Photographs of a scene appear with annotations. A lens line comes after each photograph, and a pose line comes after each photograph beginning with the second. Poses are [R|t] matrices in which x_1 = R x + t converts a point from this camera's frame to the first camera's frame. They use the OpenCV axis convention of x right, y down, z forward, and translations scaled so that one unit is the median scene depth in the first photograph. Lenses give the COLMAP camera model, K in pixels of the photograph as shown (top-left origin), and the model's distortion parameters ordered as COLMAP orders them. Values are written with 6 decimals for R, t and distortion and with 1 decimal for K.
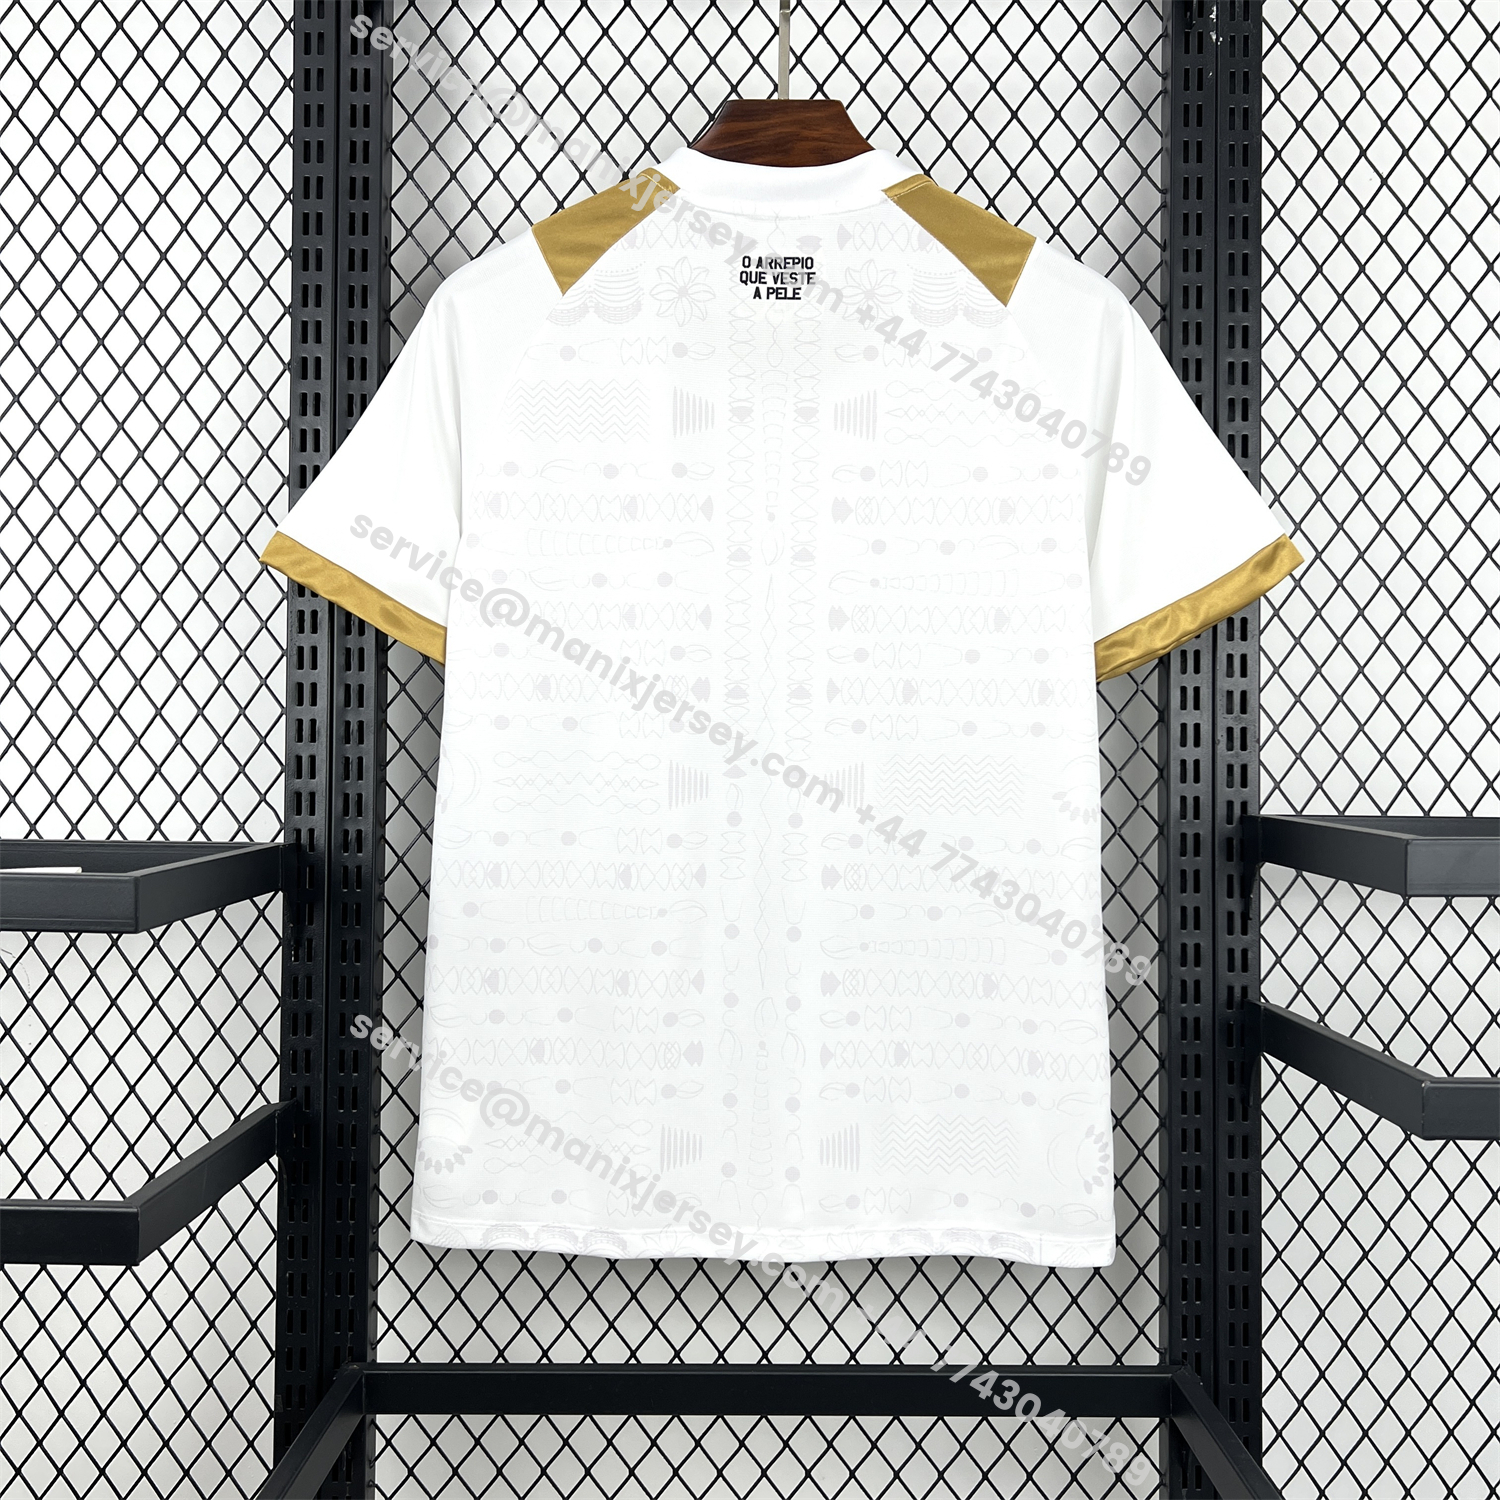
lens RADIAL K [[1466.0, 0, 751.1], [0, 1466.0, 747.5], [0, 0, 1]] dist [0.013257, 0.000000]
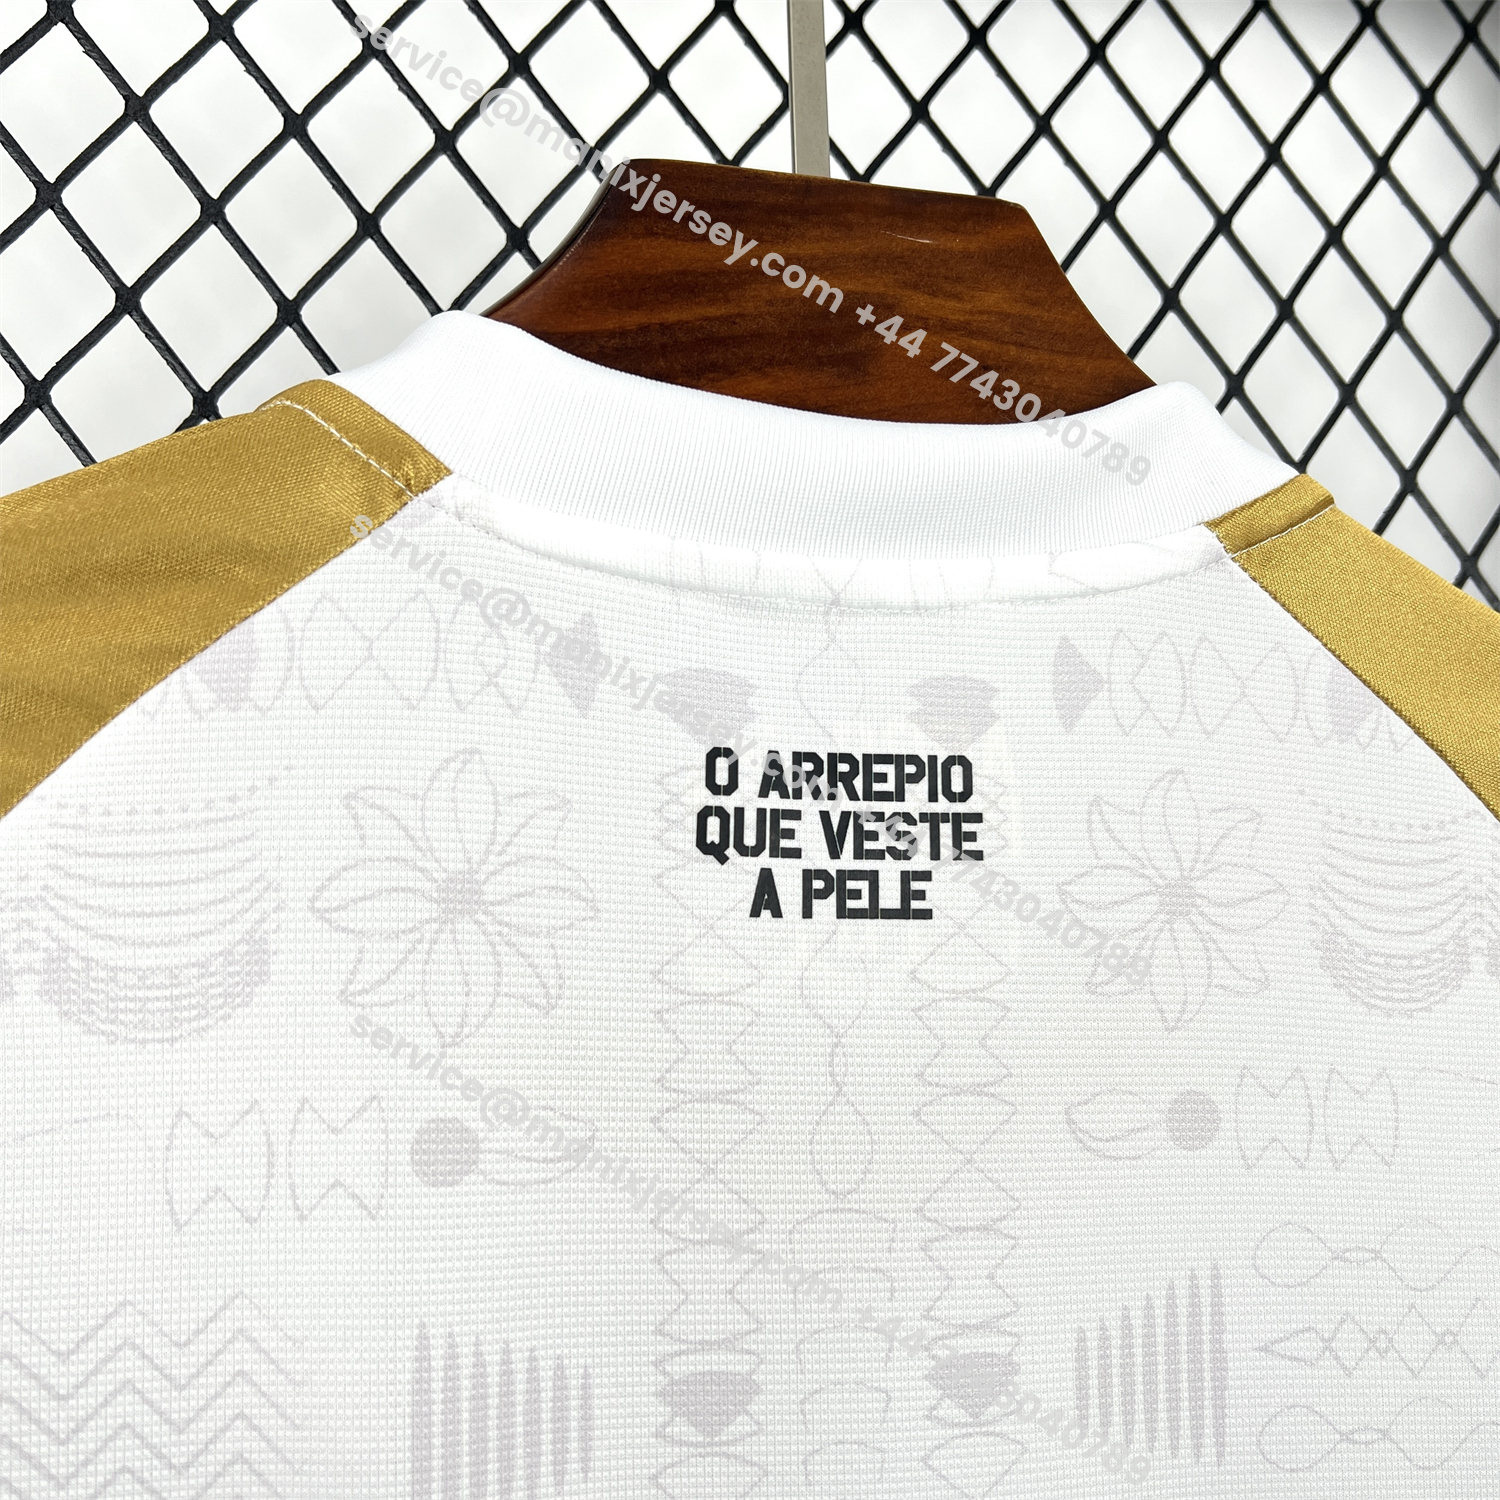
lens RADIAL K [[1466.0, 0, 747.5], [0, 1466.0, 752.0], [0, 0, 1]] dist [0.013257, 0.000000]
pose [[0.961101, 0.009427, 0.276036, -0.067026], [0.034005, 0.987775, -0.152134, -0.296021], [-0.274096, 0.155603, 0.949031, 0.763298]]
